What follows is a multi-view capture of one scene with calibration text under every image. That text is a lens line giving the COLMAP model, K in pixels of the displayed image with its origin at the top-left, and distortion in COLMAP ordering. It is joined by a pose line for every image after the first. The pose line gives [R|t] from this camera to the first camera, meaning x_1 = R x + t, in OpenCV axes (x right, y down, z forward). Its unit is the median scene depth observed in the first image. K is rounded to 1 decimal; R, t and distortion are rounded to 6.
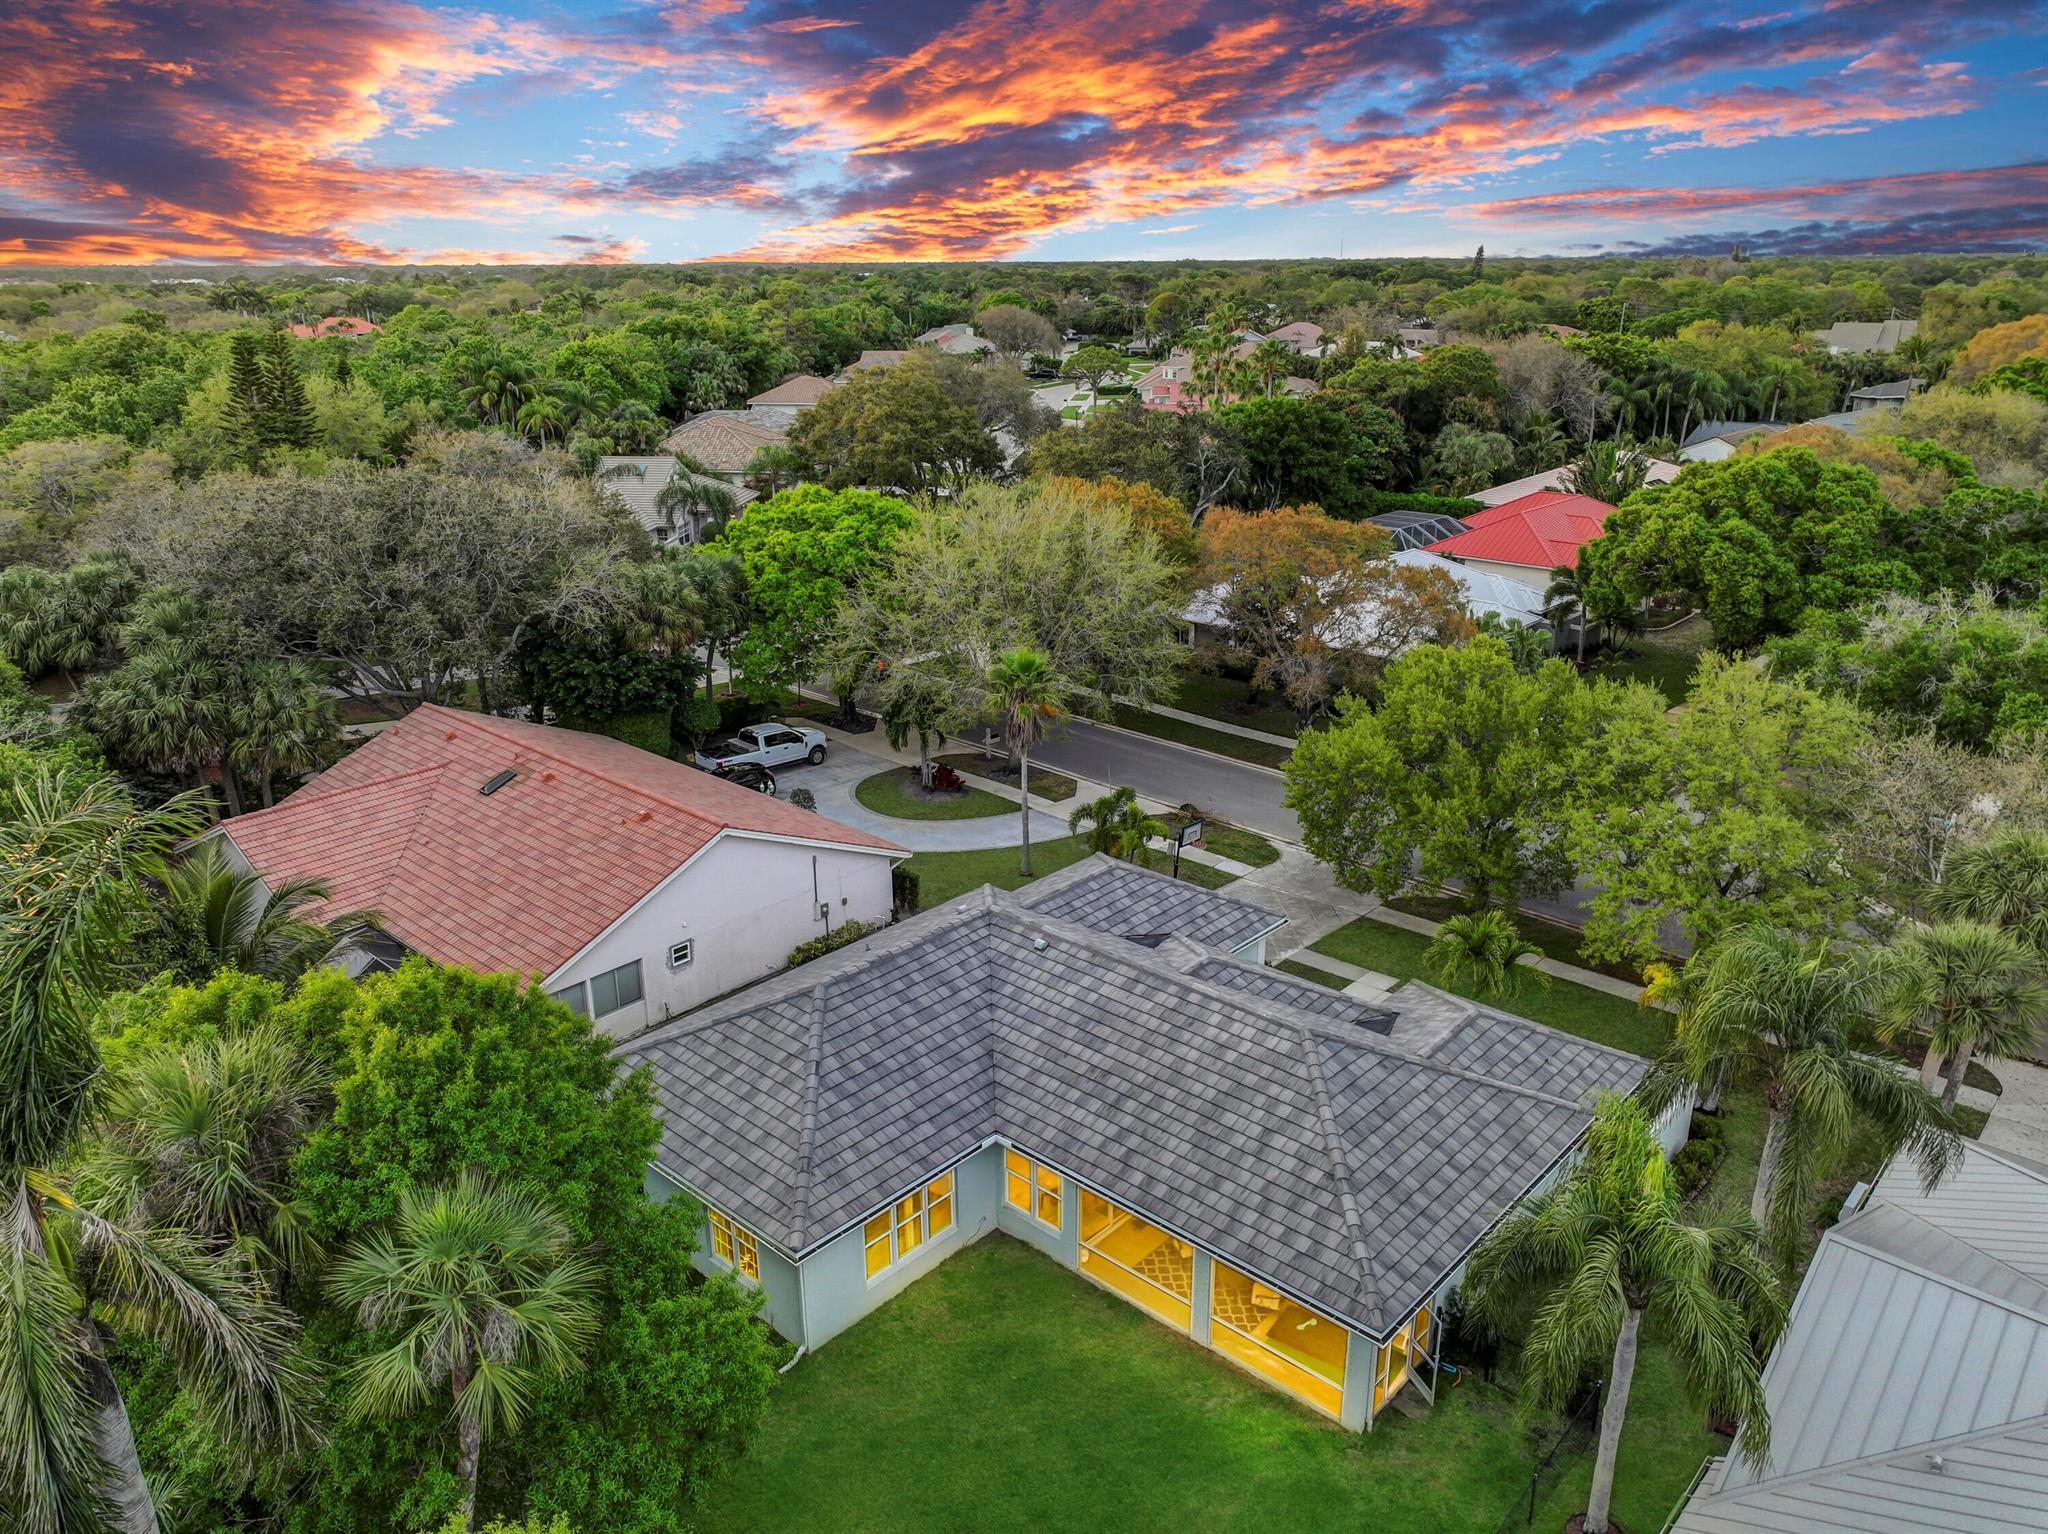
lens RADIAL K [[1447.8, 0, 1024.0], [0, 1447.8, 767.0], [0, 0, 1]] dist [0.004693, 0.005785]
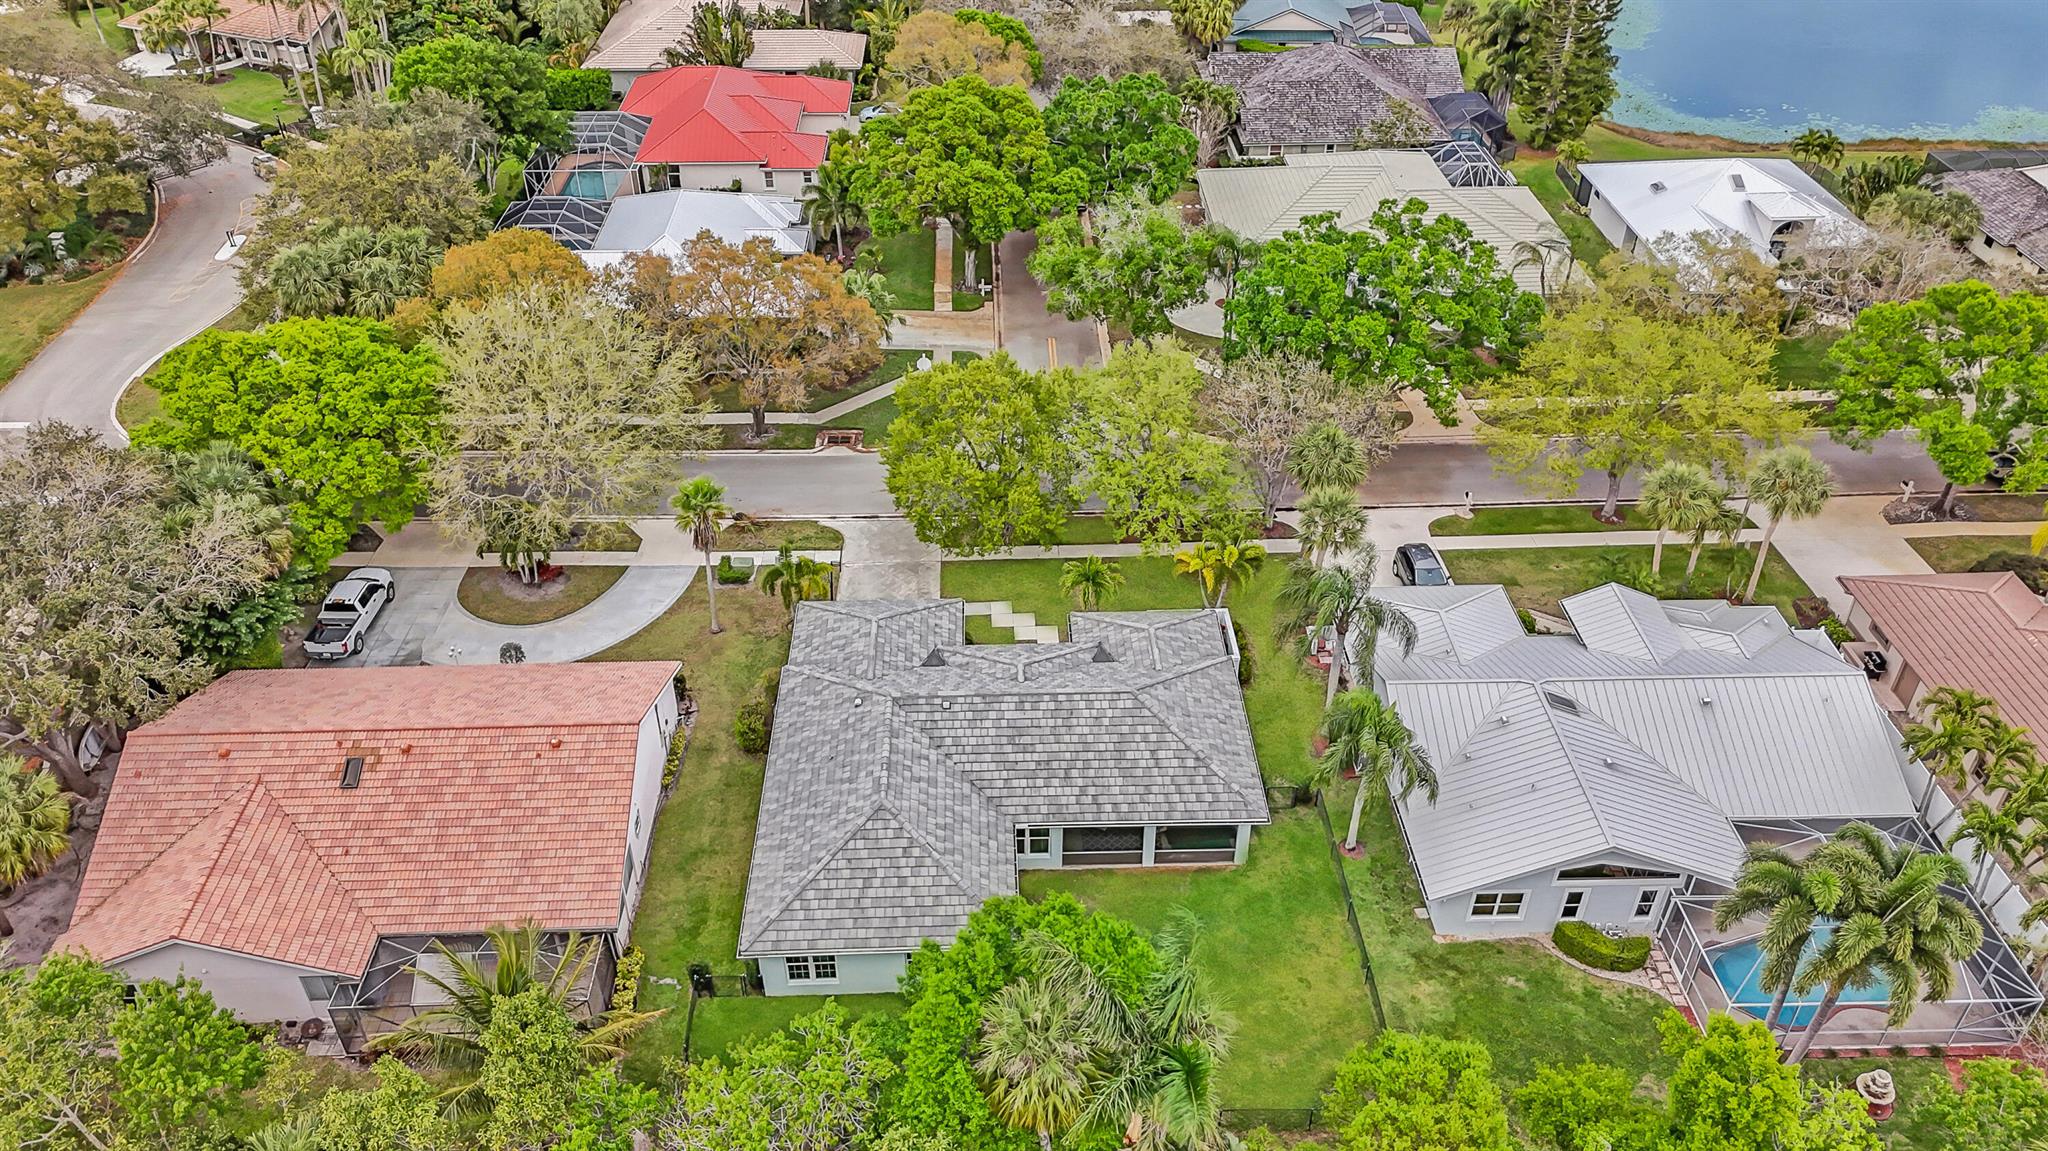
lens RADIAL K [[1541.9, 0, 1028.2], [0, 1541.9, 569.0], [0, 0, 1]] dist [0.093964, -0.100170]
pose [[0.703134, -0.404137, 0.585043, -0.572161], [0.216047, 0.905305, 0.365712, -0.408301], [-0.677441, -0.130748, 0.723864, -0.167073]]
